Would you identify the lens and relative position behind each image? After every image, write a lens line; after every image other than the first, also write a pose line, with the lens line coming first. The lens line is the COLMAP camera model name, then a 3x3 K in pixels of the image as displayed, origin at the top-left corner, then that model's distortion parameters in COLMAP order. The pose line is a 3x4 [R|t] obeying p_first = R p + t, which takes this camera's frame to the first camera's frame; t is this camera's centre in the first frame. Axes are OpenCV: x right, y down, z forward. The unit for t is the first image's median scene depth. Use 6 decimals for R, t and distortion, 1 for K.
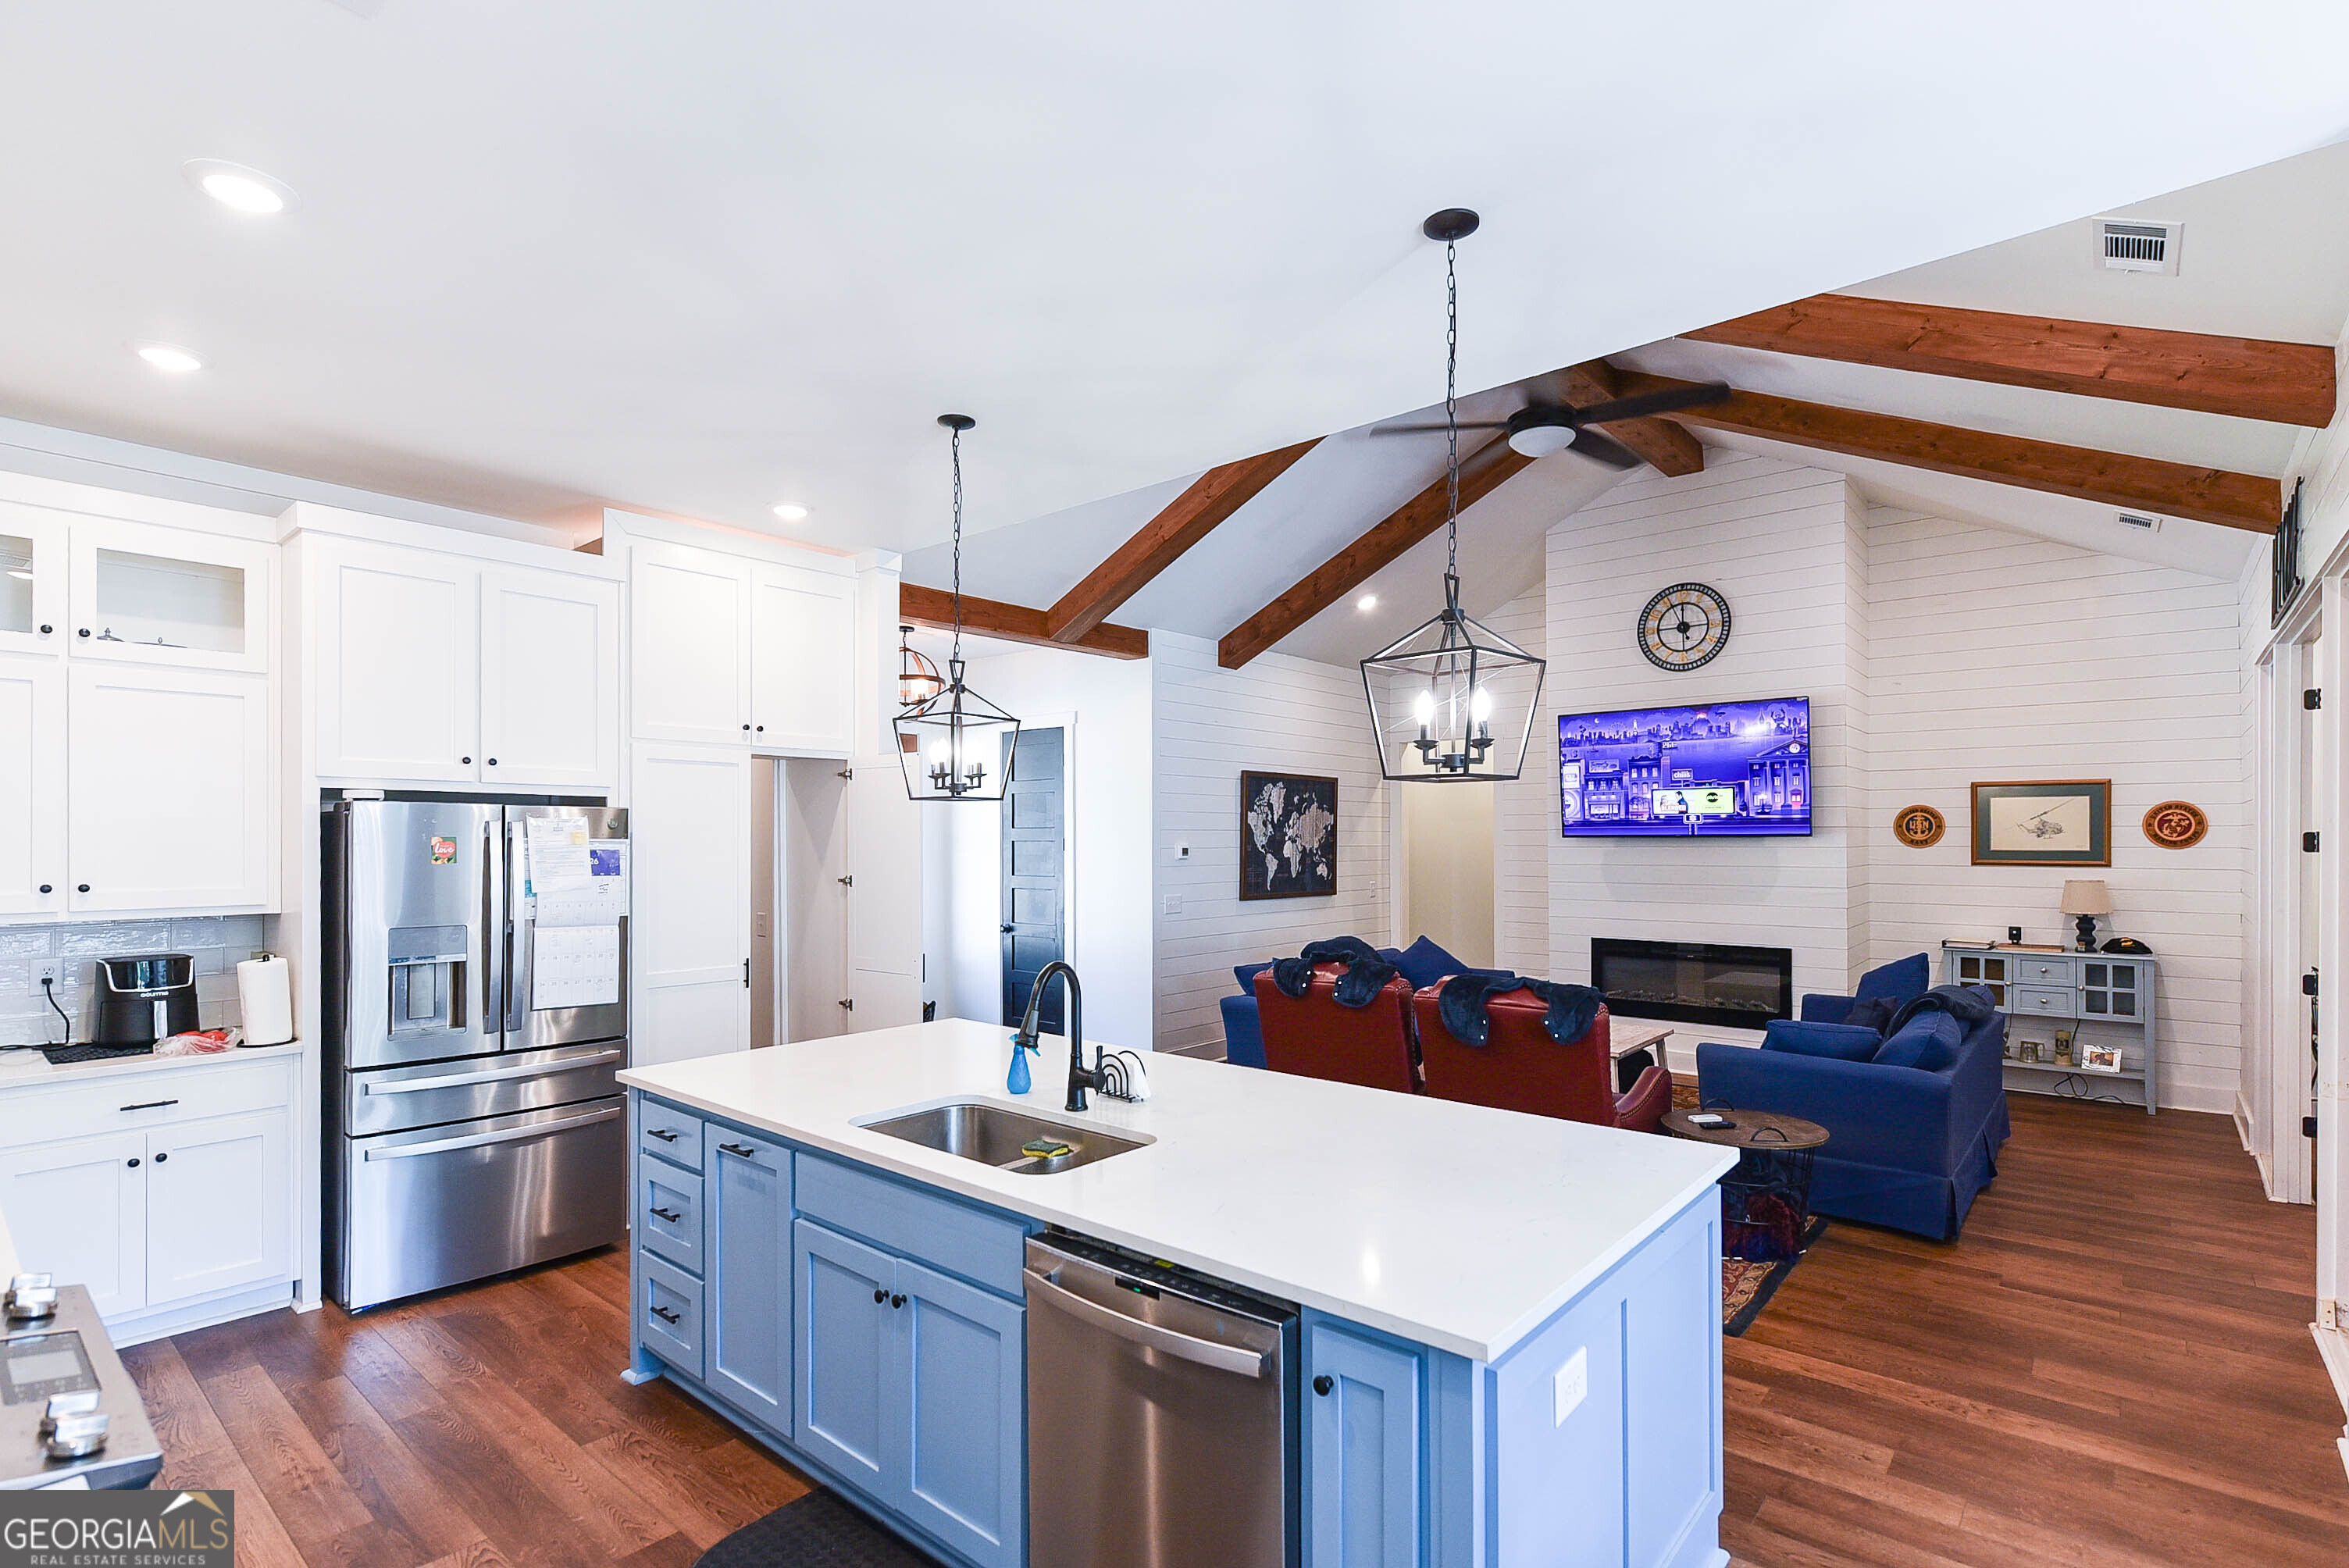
lens RADIAL K [[1112.7, 0, 1177.5], [0, 1112.7, 835.4], [0, 0, 1]] dist [0.002980, 0.000224]
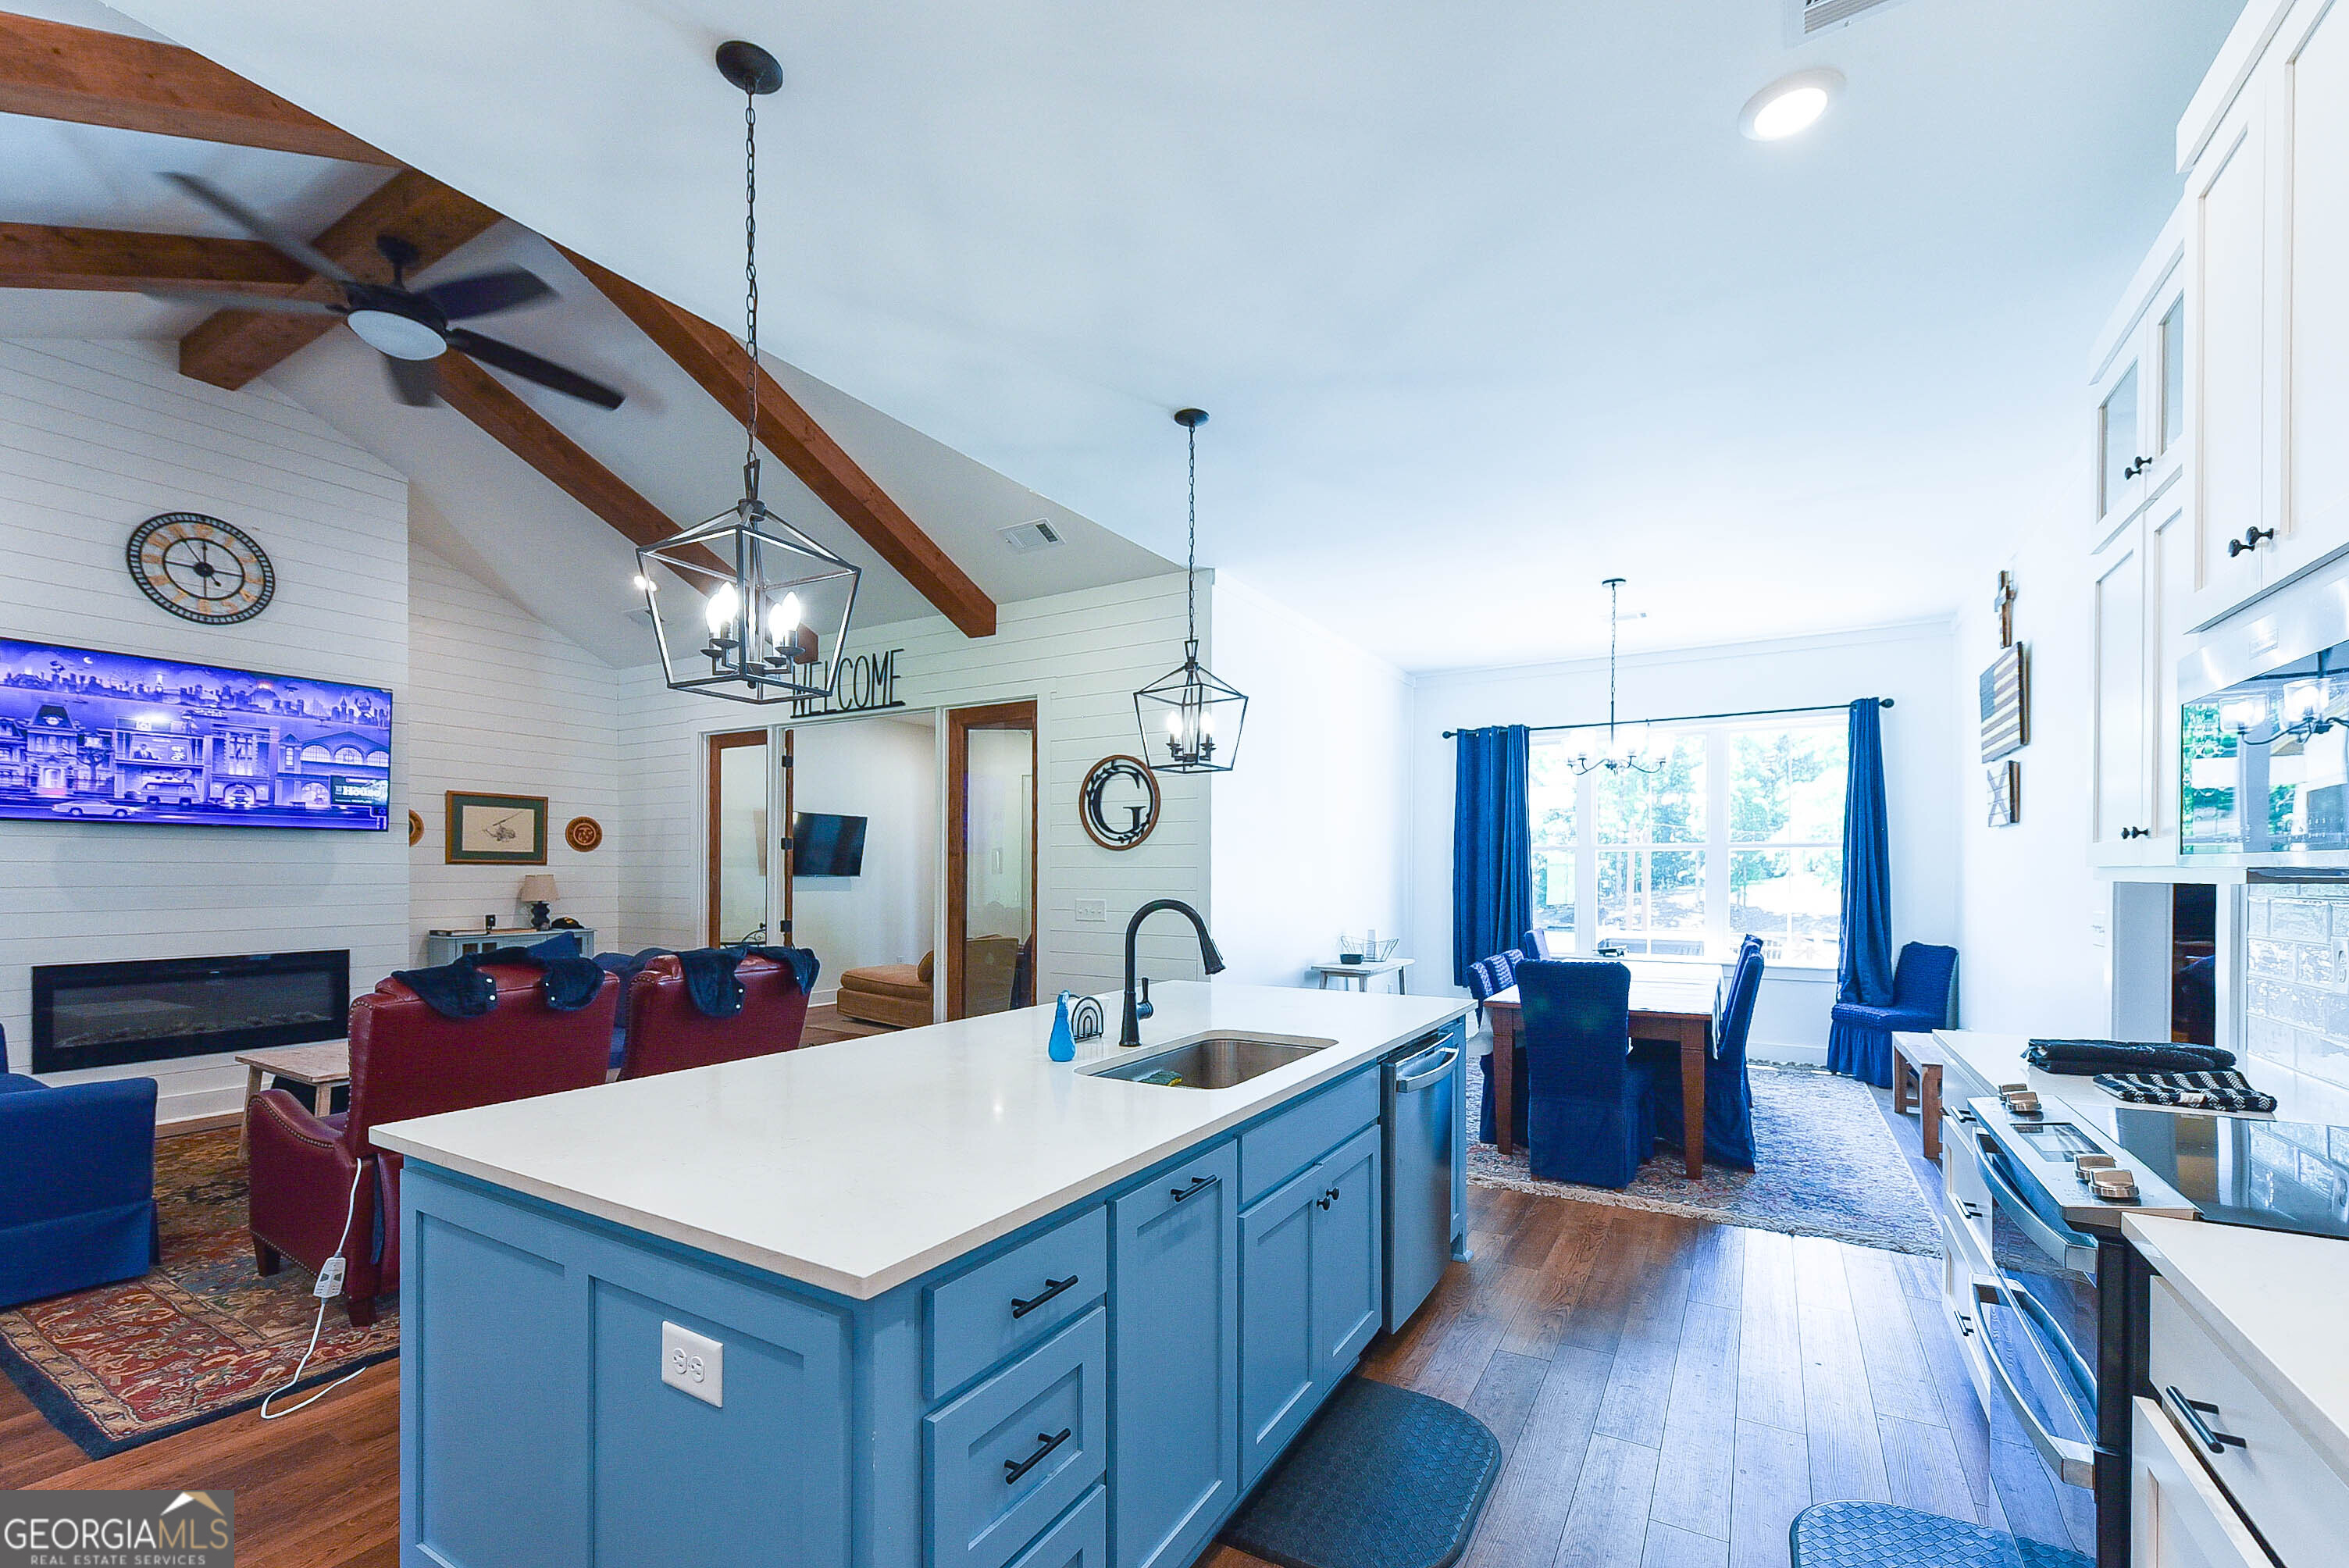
lens RADIAL K [[990.7, 0, 1165.6], [0, 990.7, 872.6], [0, 0, 1]] dist [0.004380, 0.000423]
pose [[-0.172337, 0.001563, 0.985037, -0.414377], [-0.003367, 0.999992, -0.002176, 0.036257], [-0.985032, -0.003691, -0.172330, 0.469791]]
